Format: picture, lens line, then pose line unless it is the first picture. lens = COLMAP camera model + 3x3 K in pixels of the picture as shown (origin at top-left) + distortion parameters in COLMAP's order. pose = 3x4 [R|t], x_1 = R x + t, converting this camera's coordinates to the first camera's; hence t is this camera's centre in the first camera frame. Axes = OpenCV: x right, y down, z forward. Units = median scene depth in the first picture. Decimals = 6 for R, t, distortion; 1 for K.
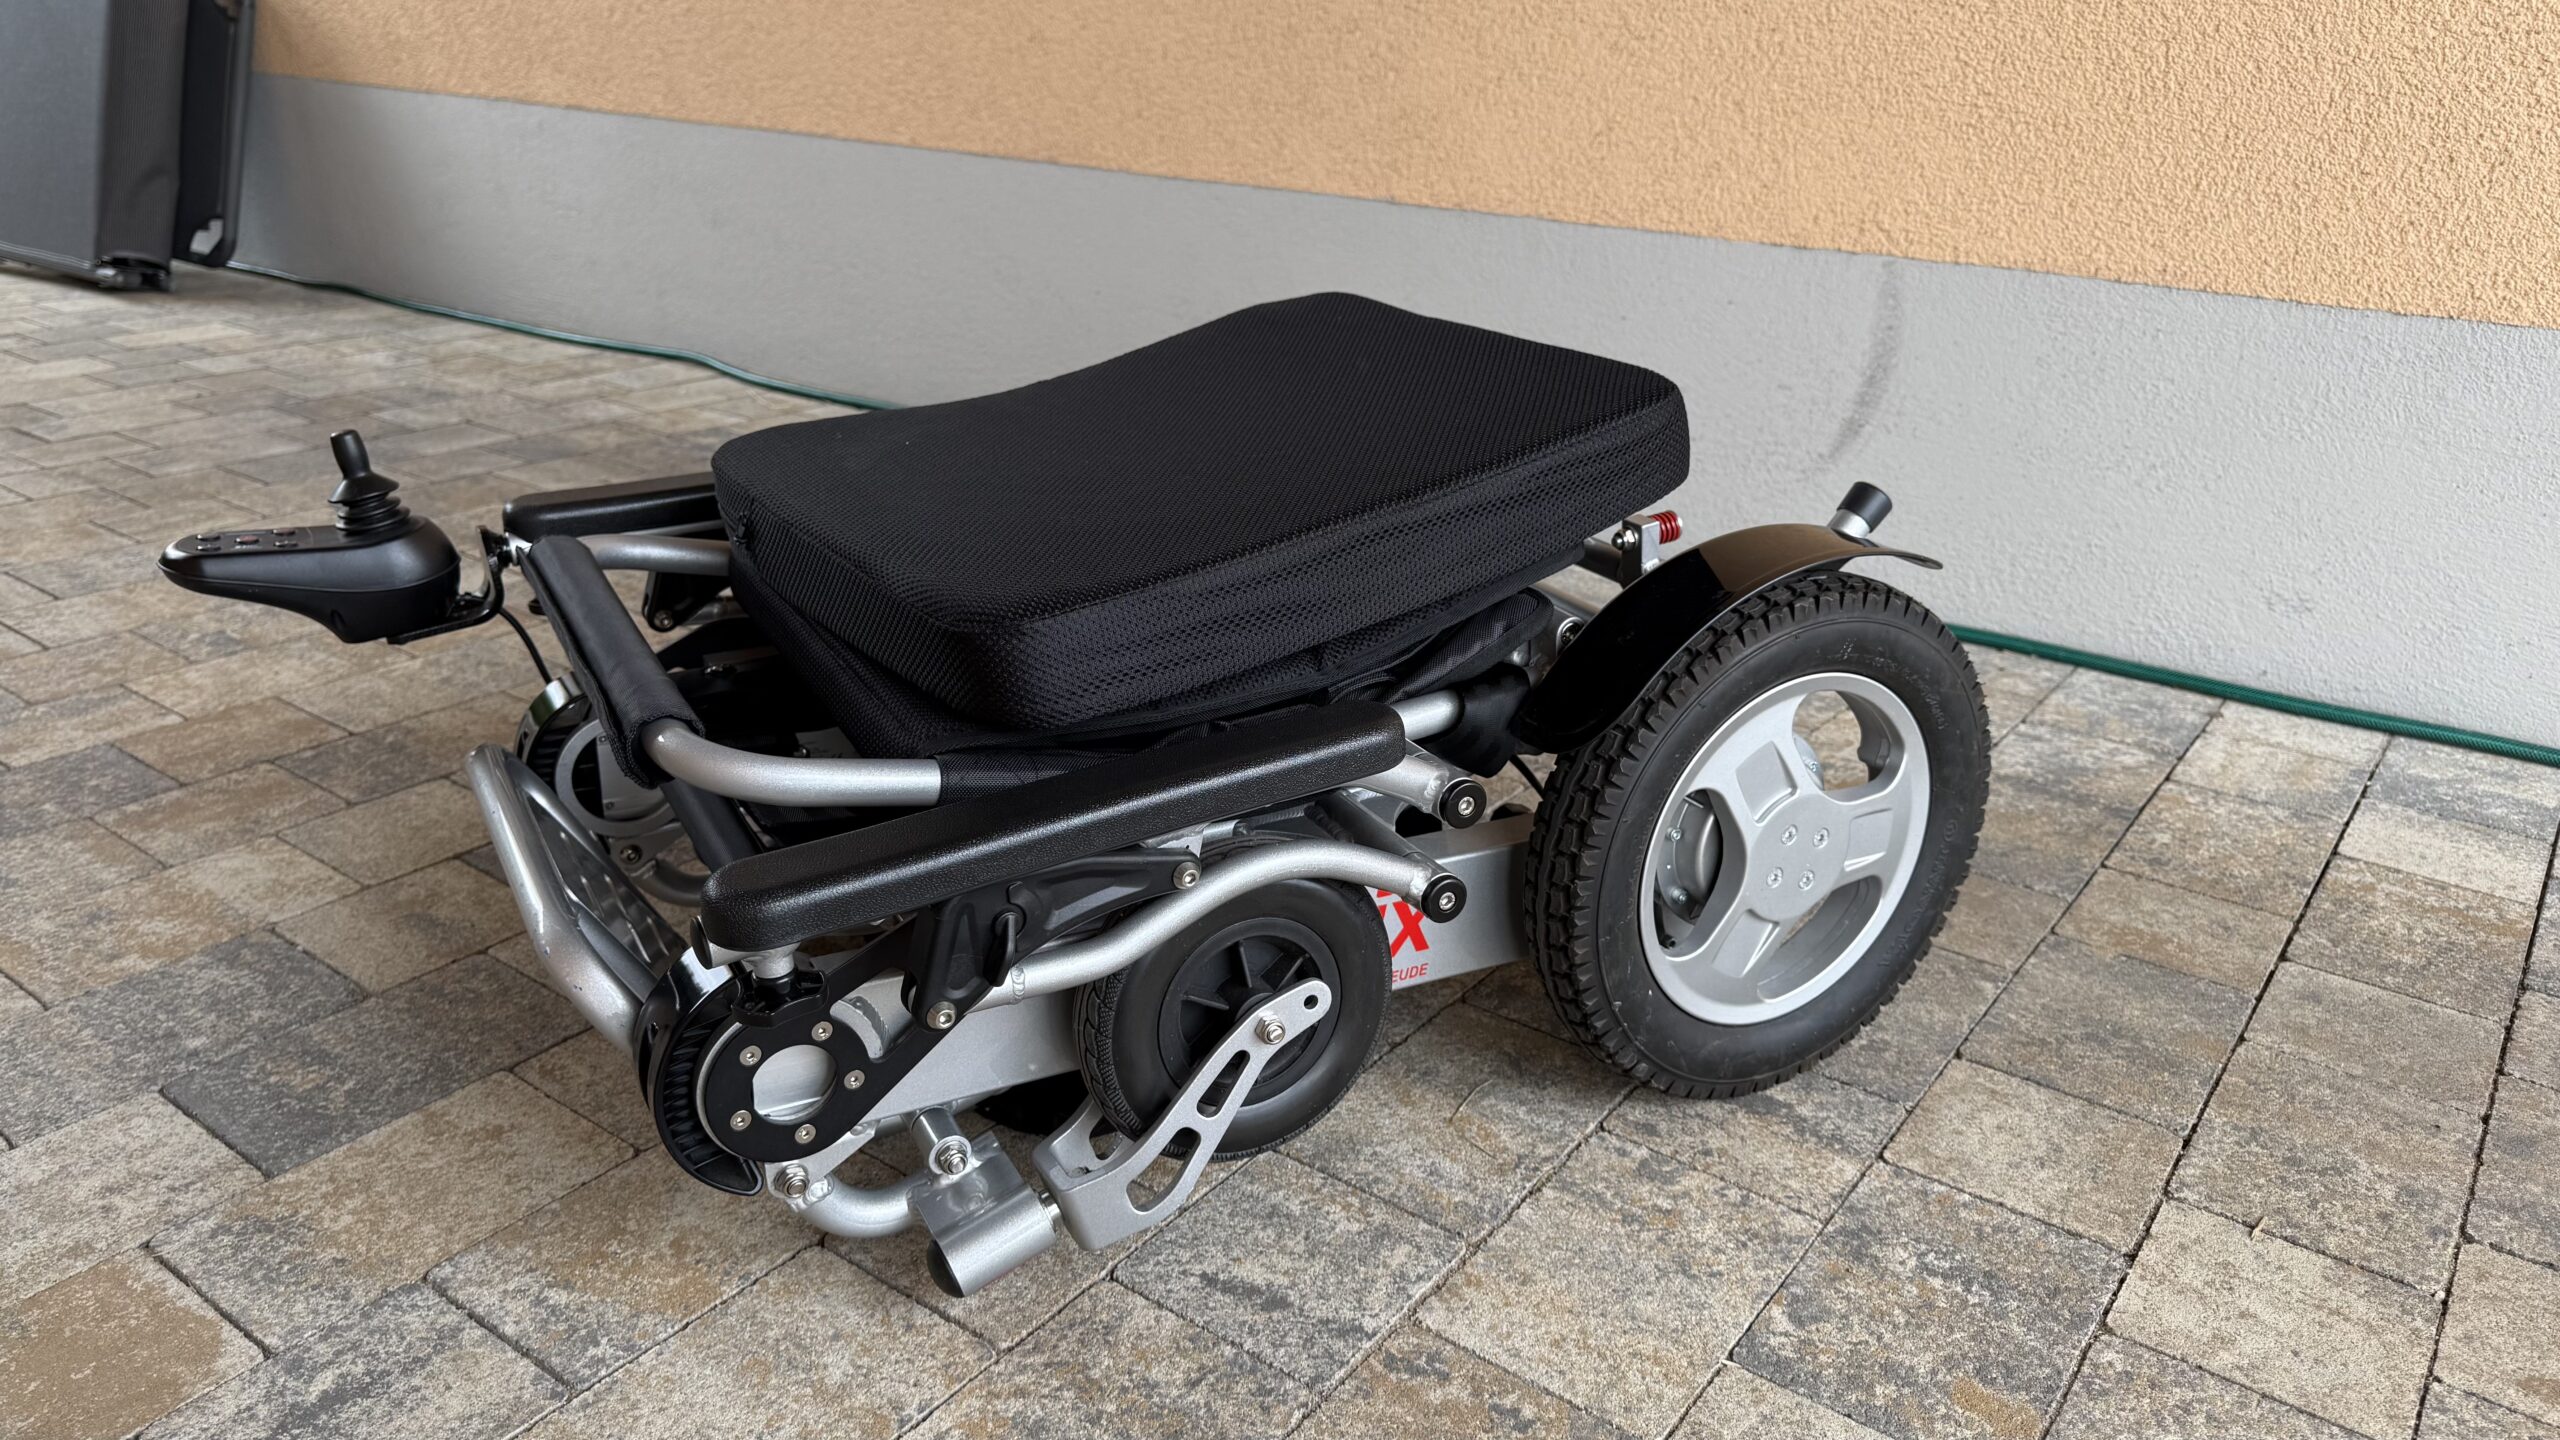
lens RADIAL K [[1832.9, 0, 1277.1], [0, 1832.9, 734.3], [0, 0, 1]] dist [0.002065, -0.008443]
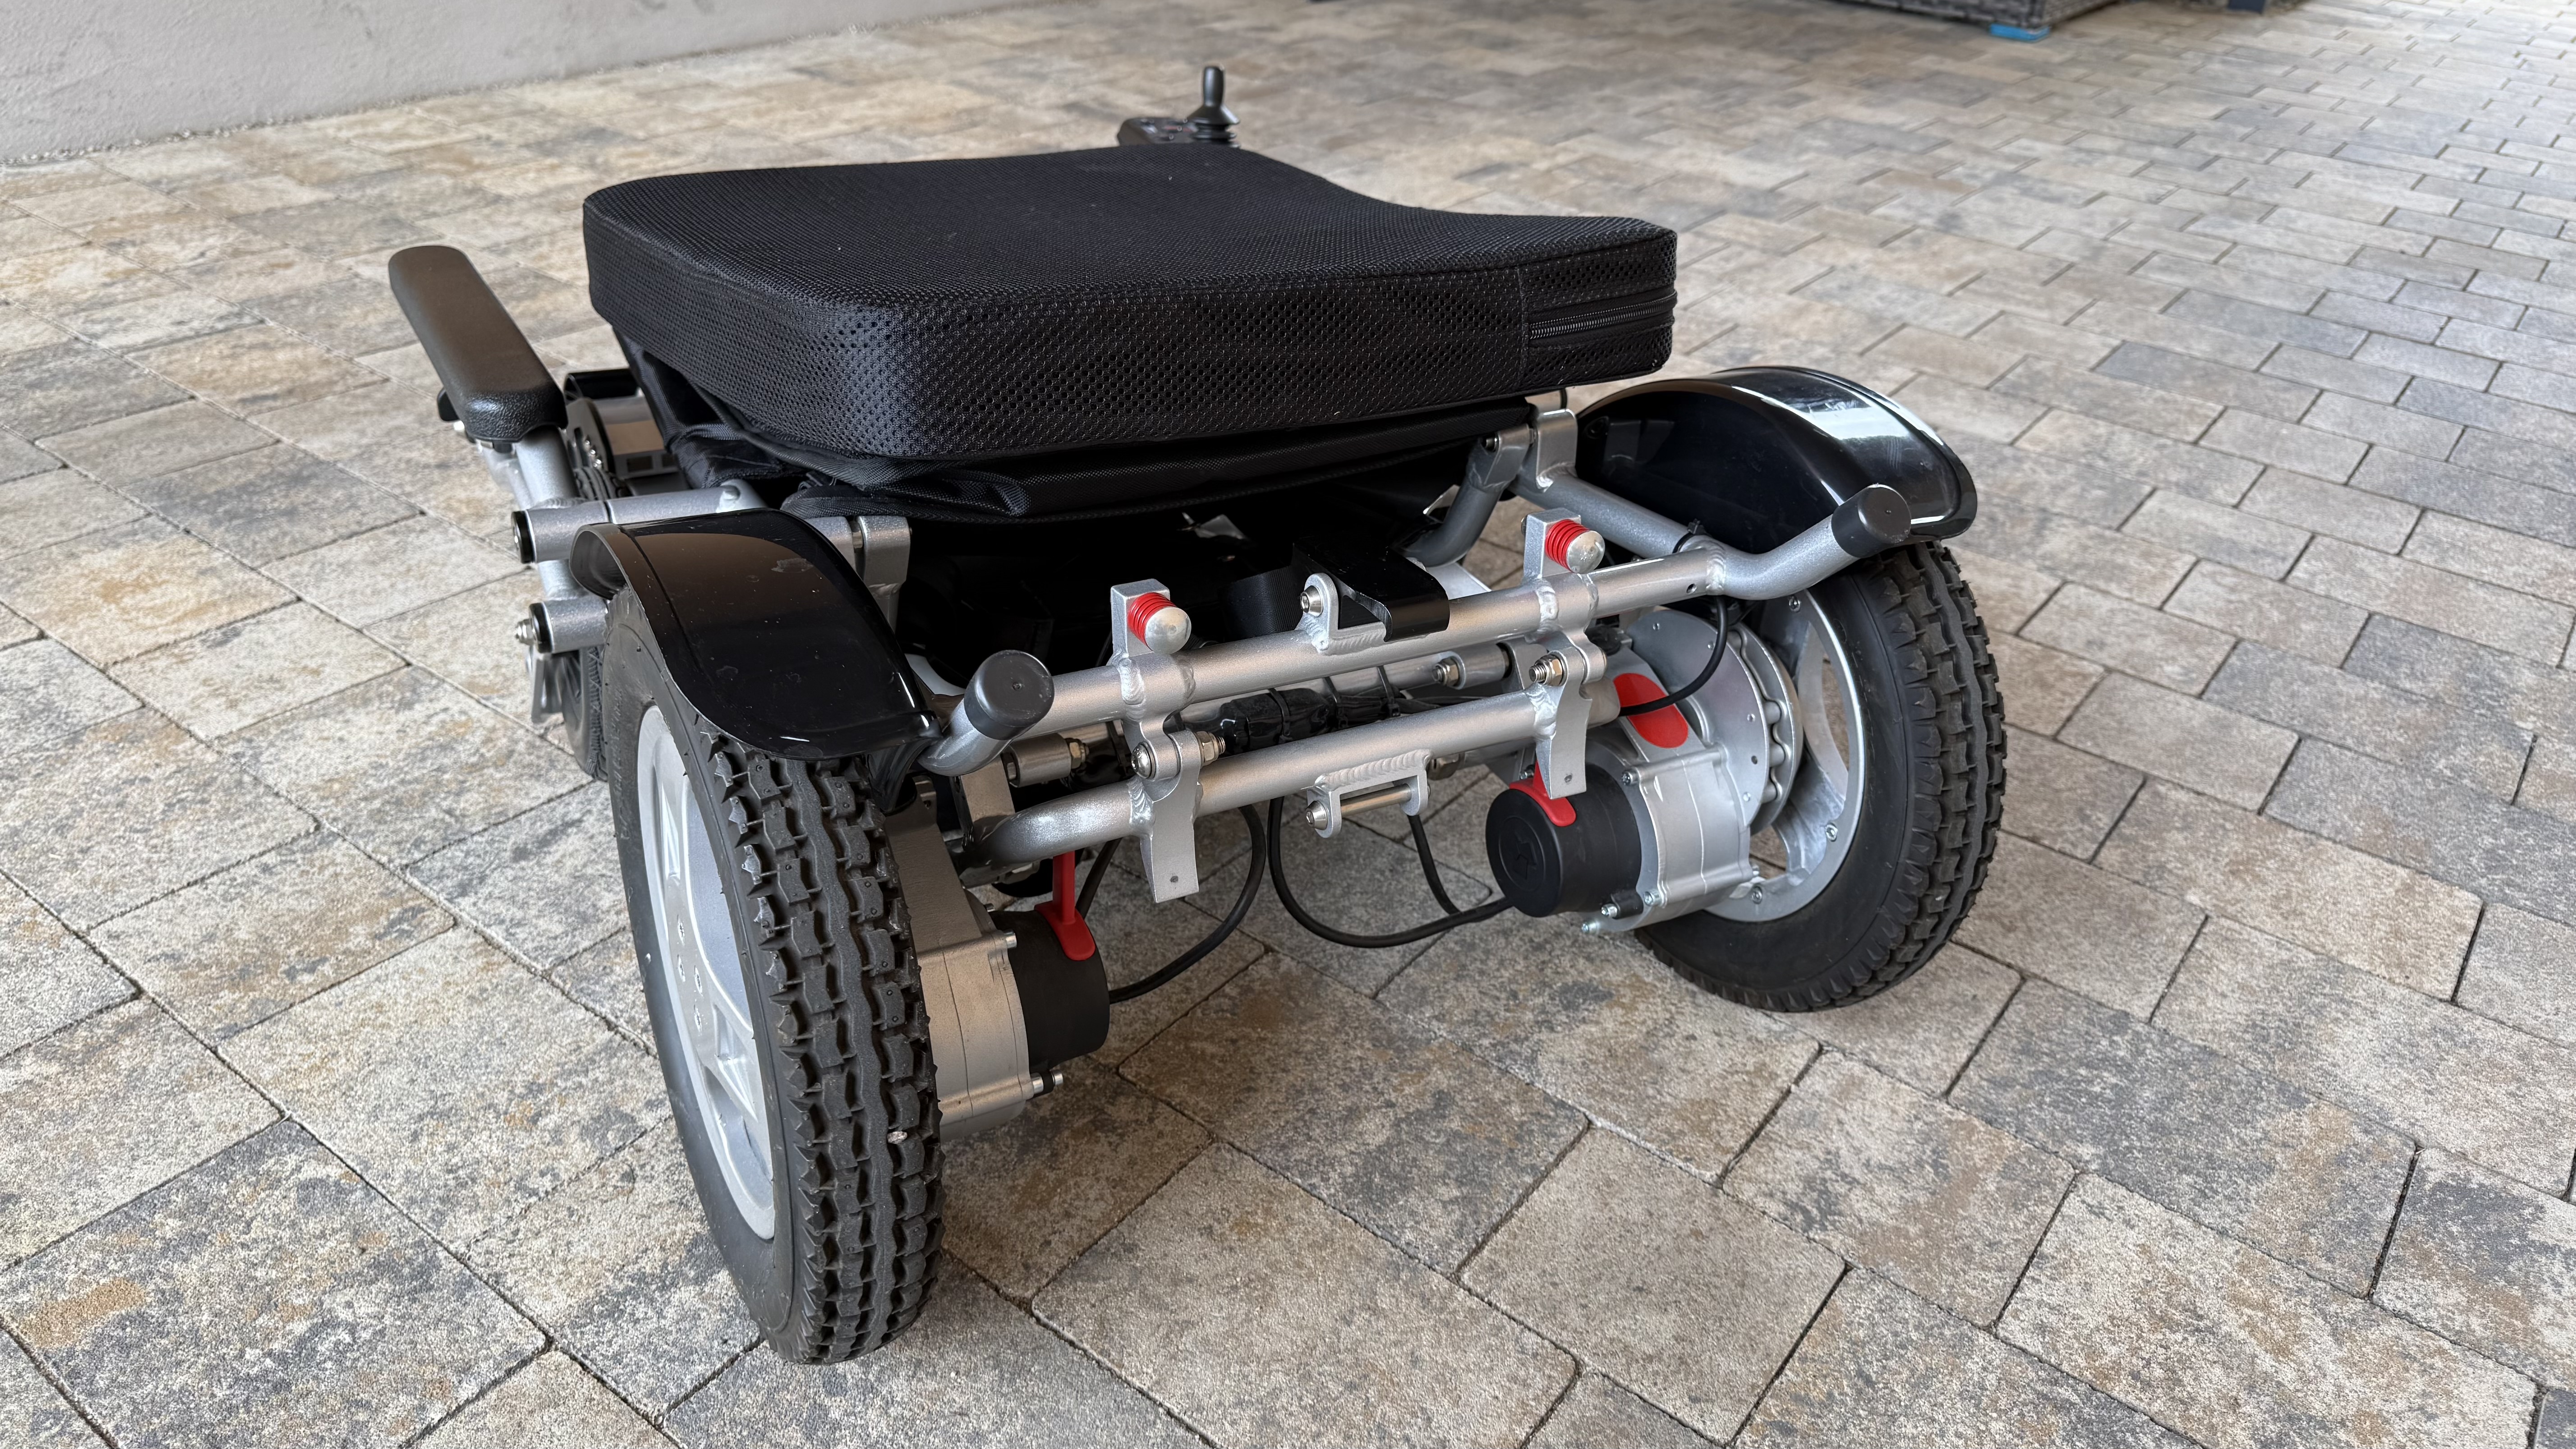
lens RADIAL K [[1844.4, 0, 1285.1], [0, 1844.4, 738.9], [0, 0, 1]] dist [0.002065, -0.008443]
pose [[-0.000423, 0.502063, -0.864831, 0.796373], [-0.443963, 0.774833, 0.450034, -0.395319], [0.896045, 0.384144, 0.222570, 0.945148]]
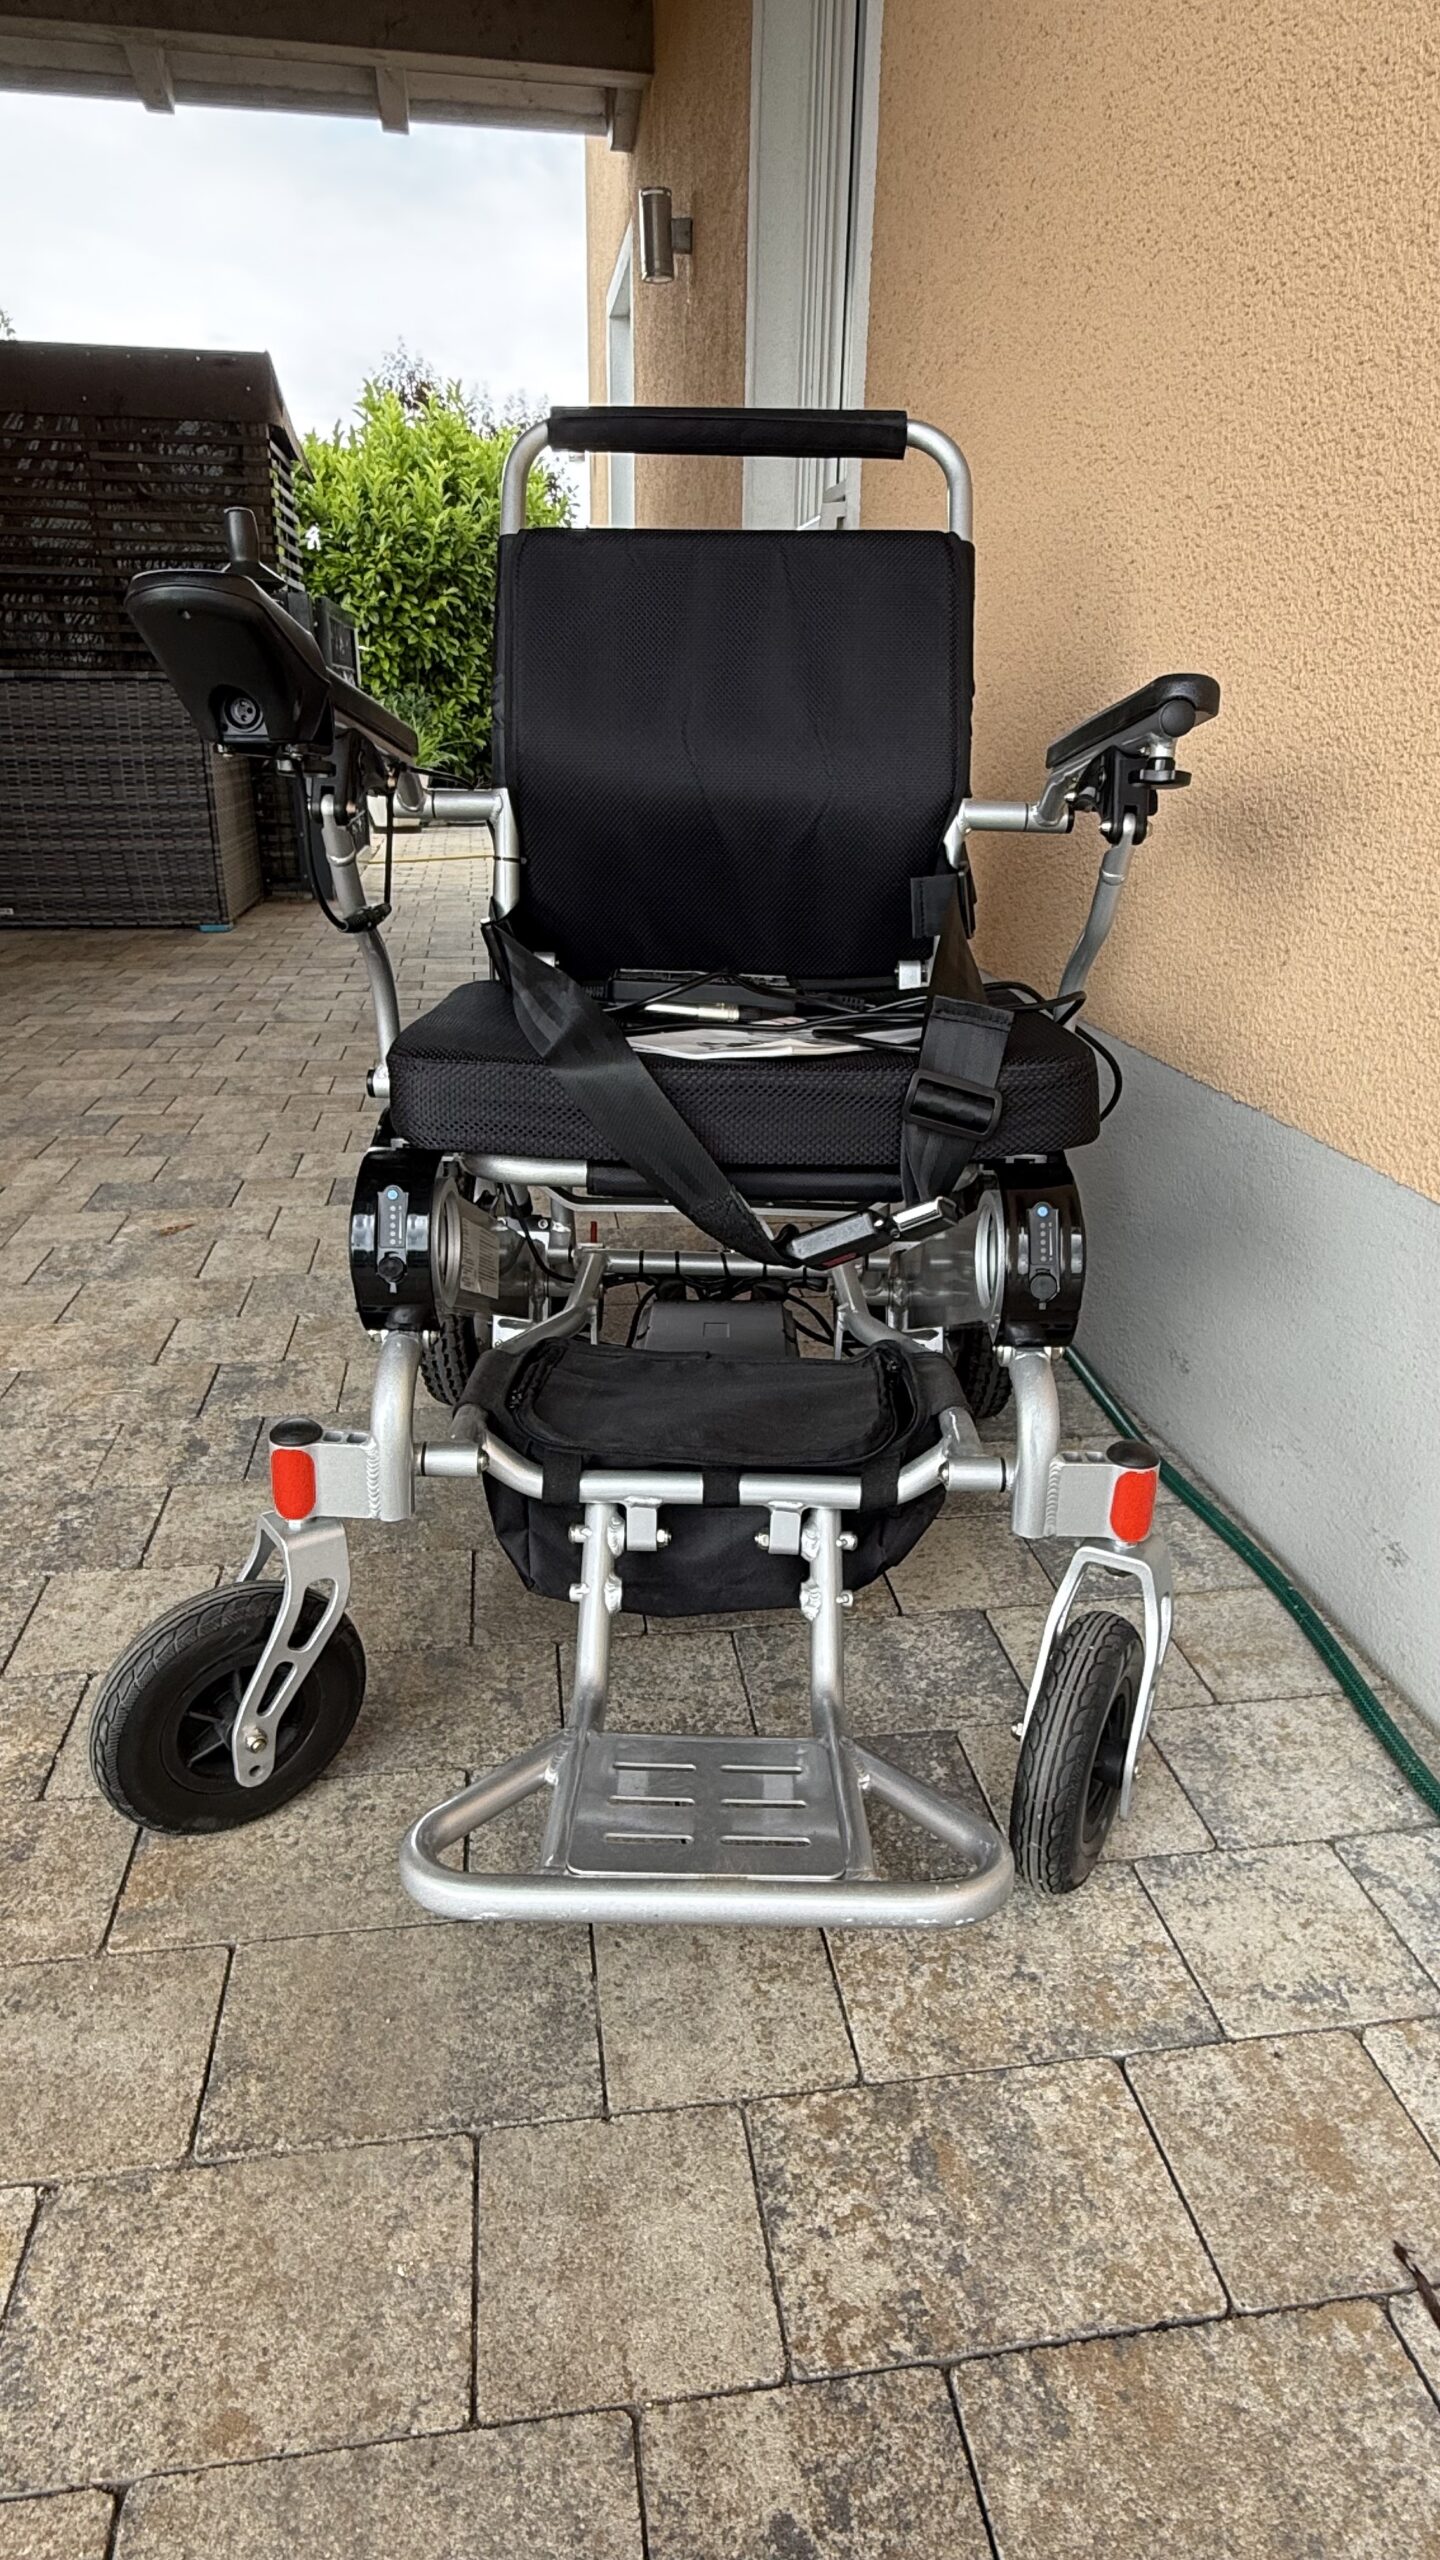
lens RADIAL K [[1425.2, 0, 719.9], [0, 1425.2, 1271.2], [0, 0, 1]] dist [-0.000599, 0.002307]
pose [[0.711173, 0.243096, -0.659650, 1.375502], [-0.273302, 0.960107, 0.059171, -0.150504], [0.647718, 0.138203, 0.749240, 0.319723]]
